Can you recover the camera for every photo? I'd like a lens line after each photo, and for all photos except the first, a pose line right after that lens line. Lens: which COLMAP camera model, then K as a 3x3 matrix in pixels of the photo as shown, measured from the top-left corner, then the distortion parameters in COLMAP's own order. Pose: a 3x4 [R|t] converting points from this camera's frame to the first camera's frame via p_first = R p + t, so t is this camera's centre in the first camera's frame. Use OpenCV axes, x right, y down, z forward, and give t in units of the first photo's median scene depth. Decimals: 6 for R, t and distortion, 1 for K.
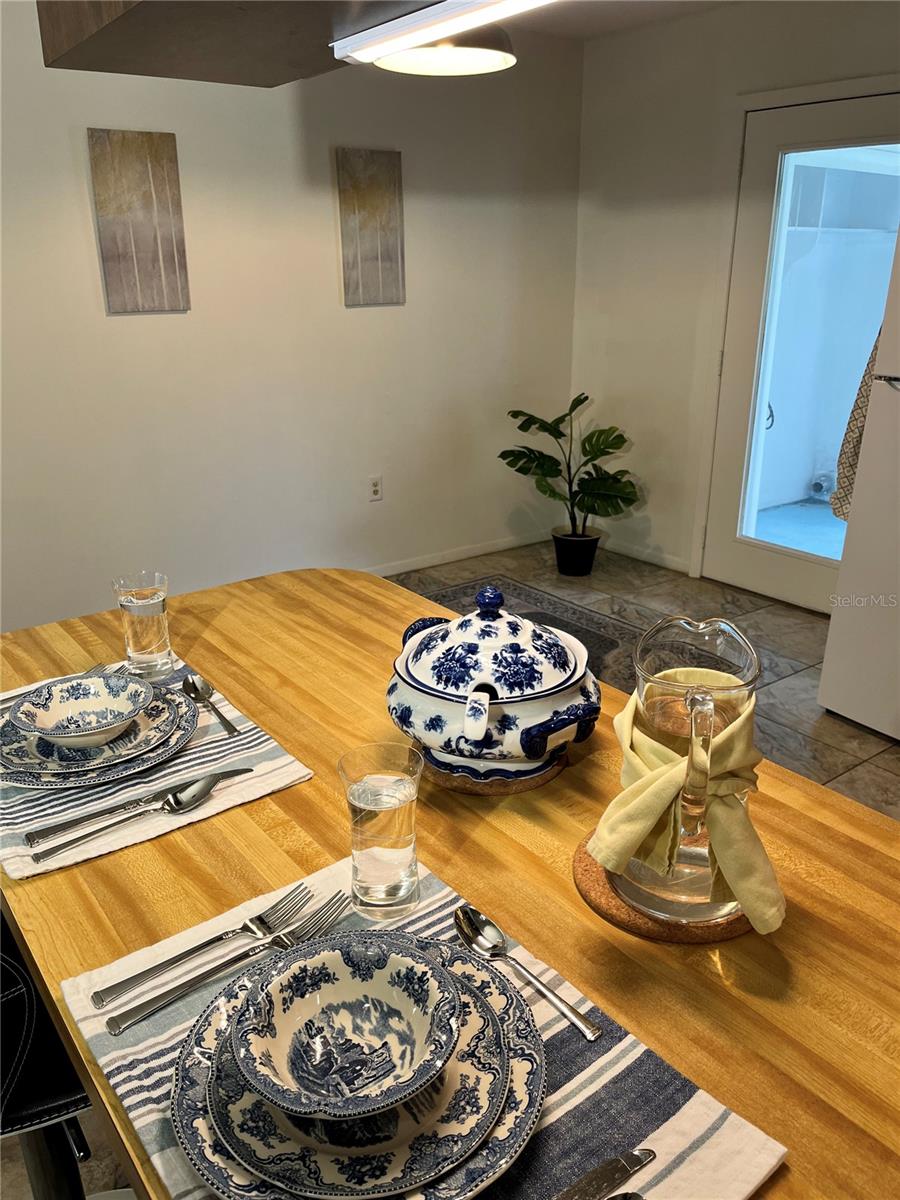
lens RADIAL K [[907.4, 0, 449.8], [0, 907.4, 611.5], [0, 0, 1]] dist [0.065054, -0.095567]
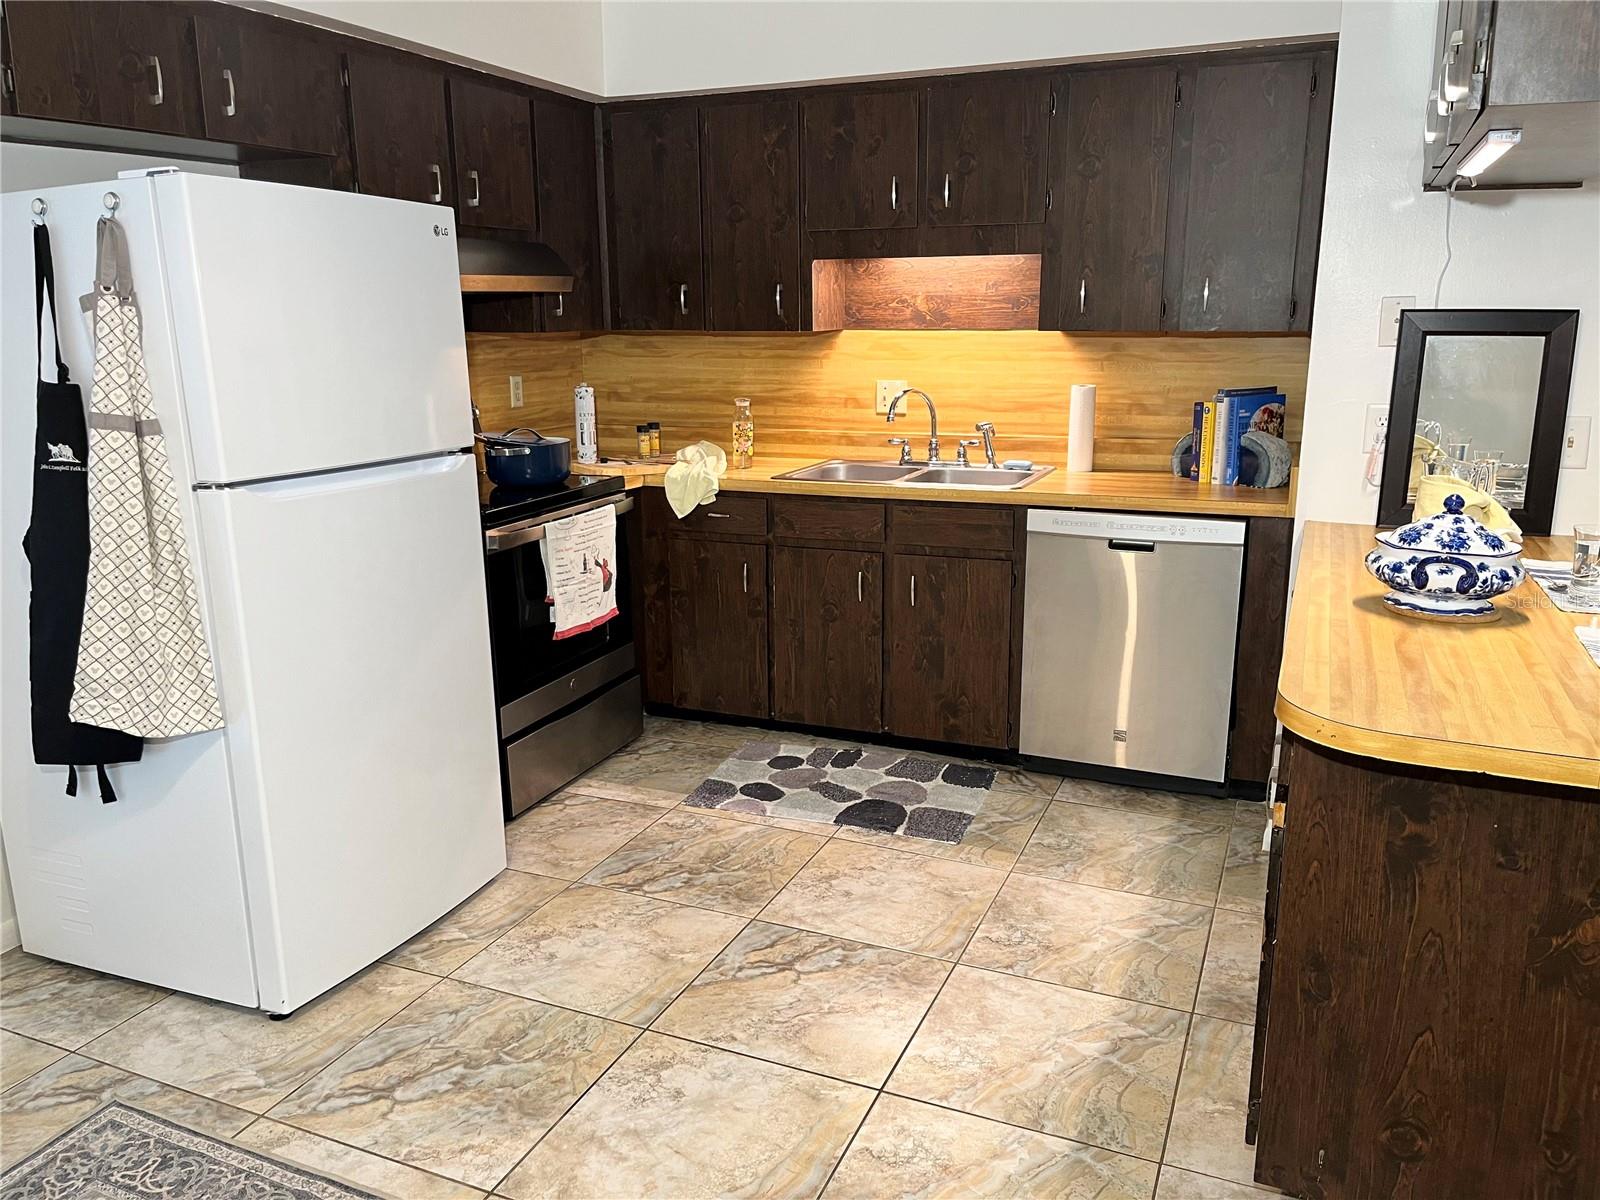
lens RADIAL K [[1209.9, 0, 795.1], [0, 1209.9, 602.1], [0, 0, 1]] dist [0.065054, -0.095567]
pose [[-0.487737, -0.195485, 0.850822, -0.873775], [0.319349, 0.867103, 0.382294, -0.736473], [-0.812483, 0.458168, -0.360490, 1.965473]]
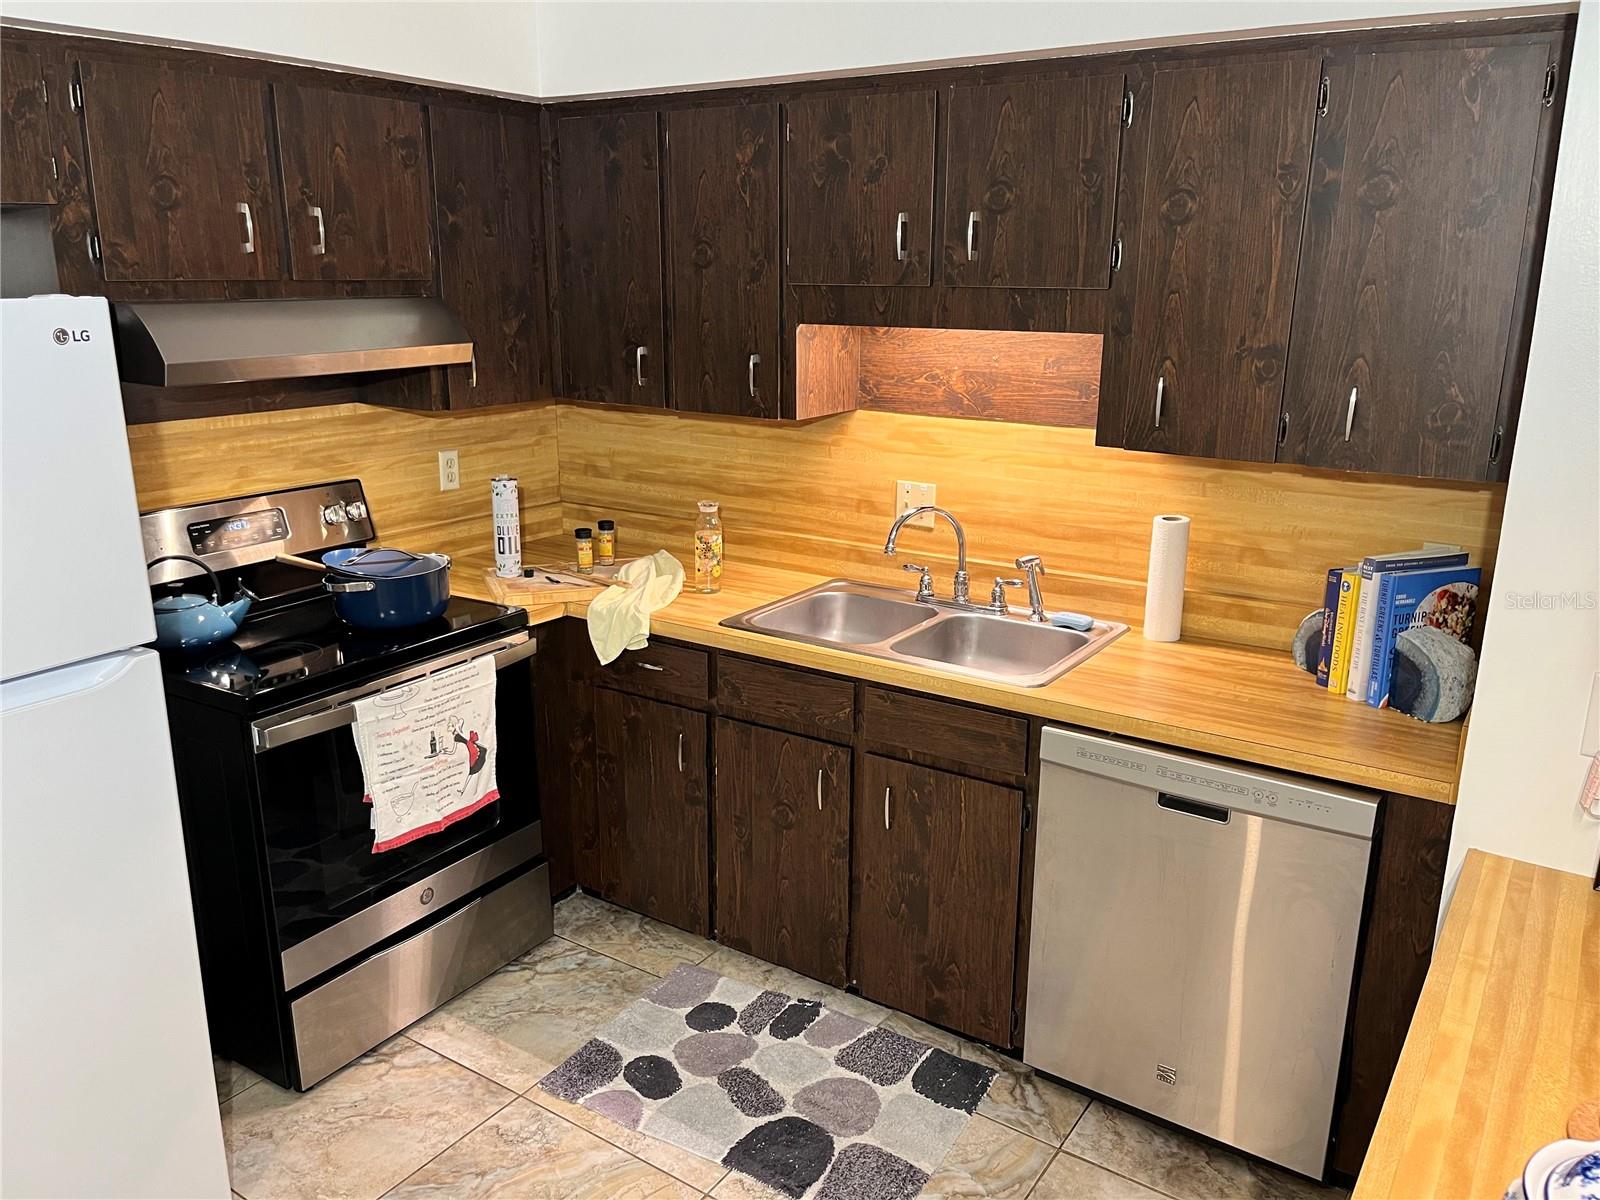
lens RADIAL K [[1209.9, 0, 792.9], [0, 1209.9, 606.3], [0, 0, 1]] dist [0.065054, -0.095567]
pose [[-0.316264, -0.249696, 0.915221, -0.314470], [0.331869, 0.874662, 0.353311, -0.639919], [-0.888730, 0.415473, -0.193758, 1.139942]]
